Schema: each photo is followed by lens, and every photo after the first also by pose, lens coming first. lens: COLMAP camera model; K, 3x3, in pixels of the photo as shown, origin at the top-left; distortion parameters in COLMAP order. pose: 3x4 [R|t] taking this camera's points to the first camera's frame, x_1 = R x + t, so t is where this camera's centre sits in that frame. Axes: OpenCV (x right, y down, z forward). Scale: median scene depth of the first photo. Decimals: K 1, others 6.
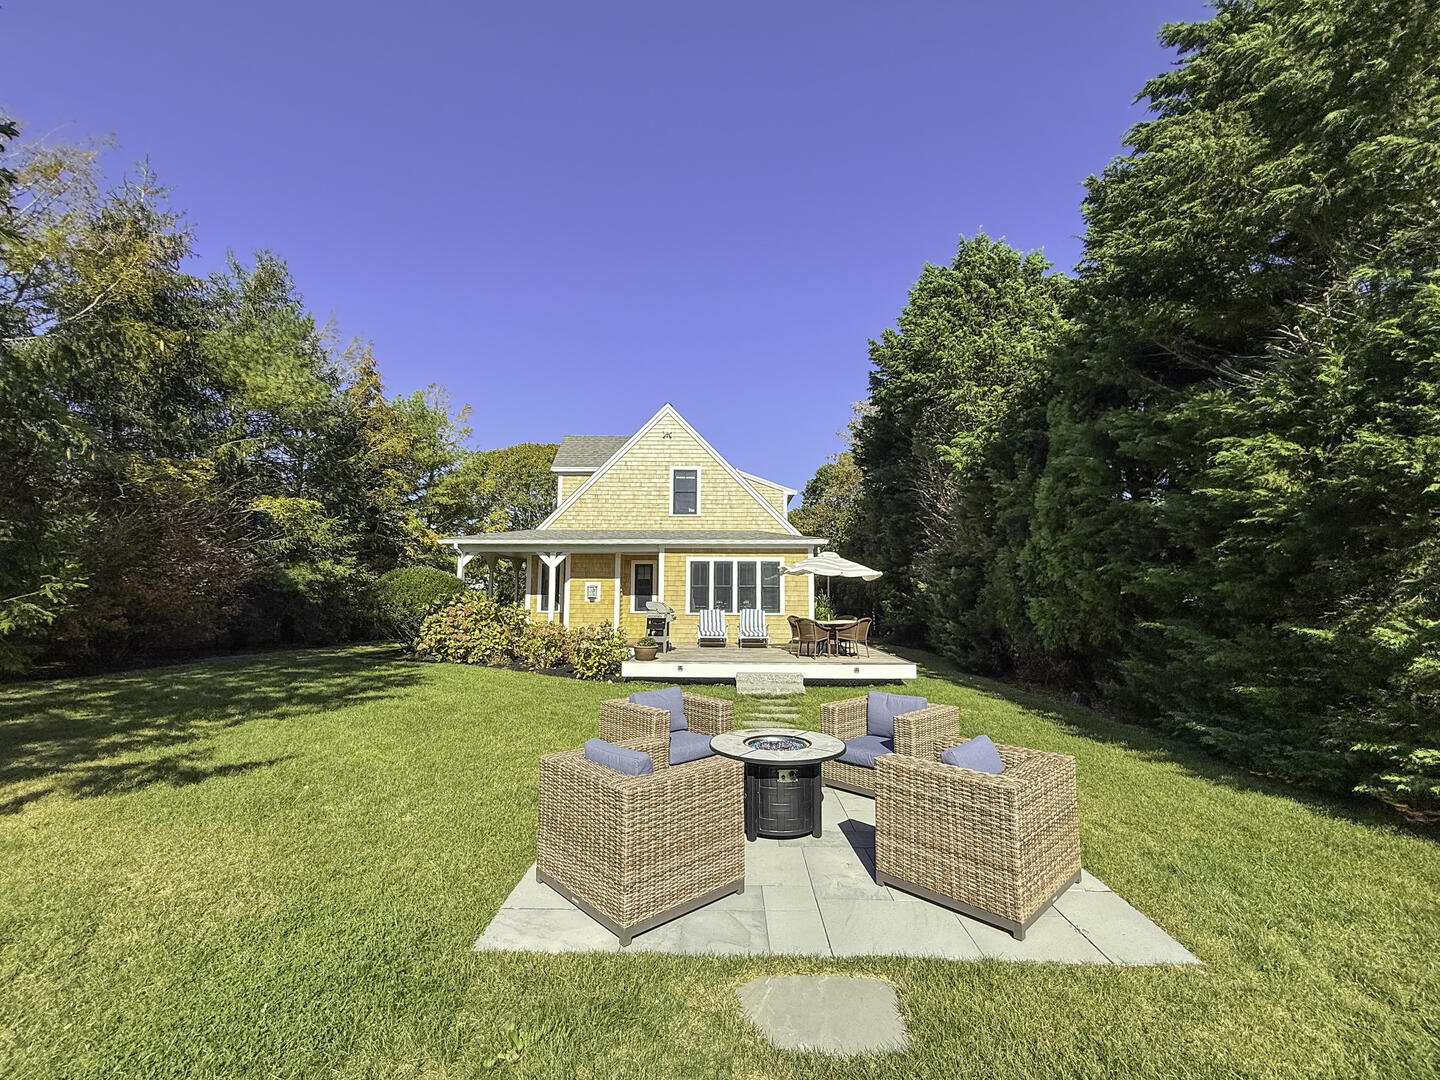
lens RADIAL K [[596.0, 0, 711.3], [0, 596.0, 538.4], [0, 0, 1]] dist [-0.001001, -0.000050]
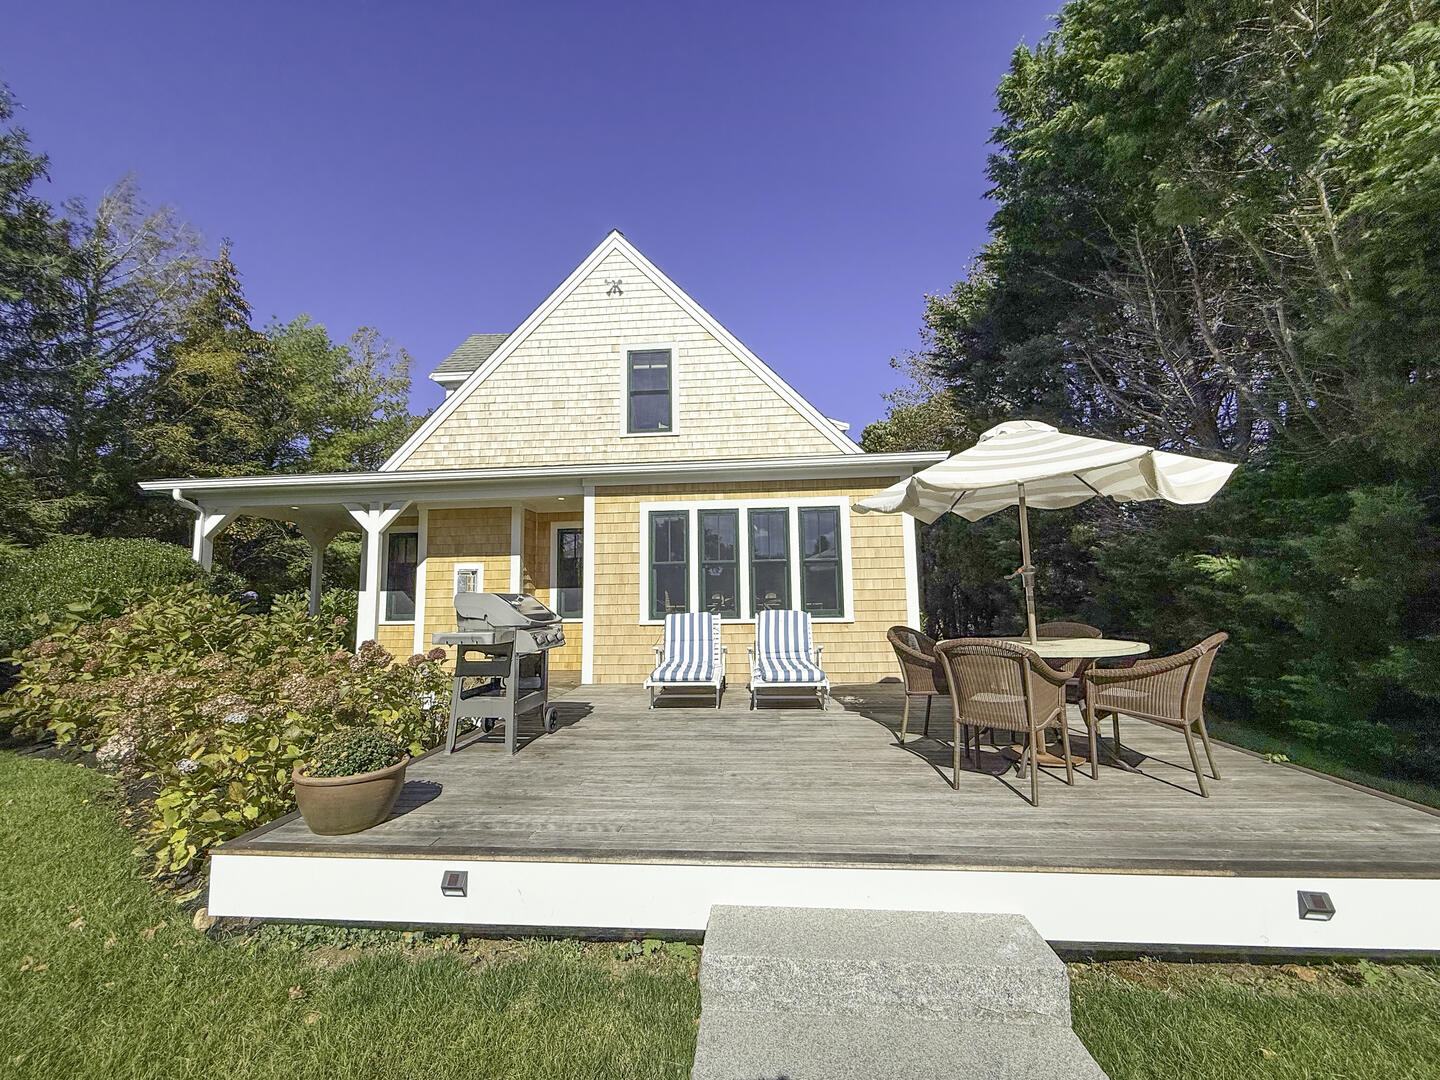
lens RADIAL K [[577.8, 0, 712.7], [0, 577.8, 540.0], [0, 0, 1]] dist [0.000494, -0.000002]
pose [[0.998524, -0.024288, -0.048575, 0.036479], [0.024102, 0.999700, -0.004417, 0.062376], [0.048667, 0.003239, 0.998810, 0.529516]]
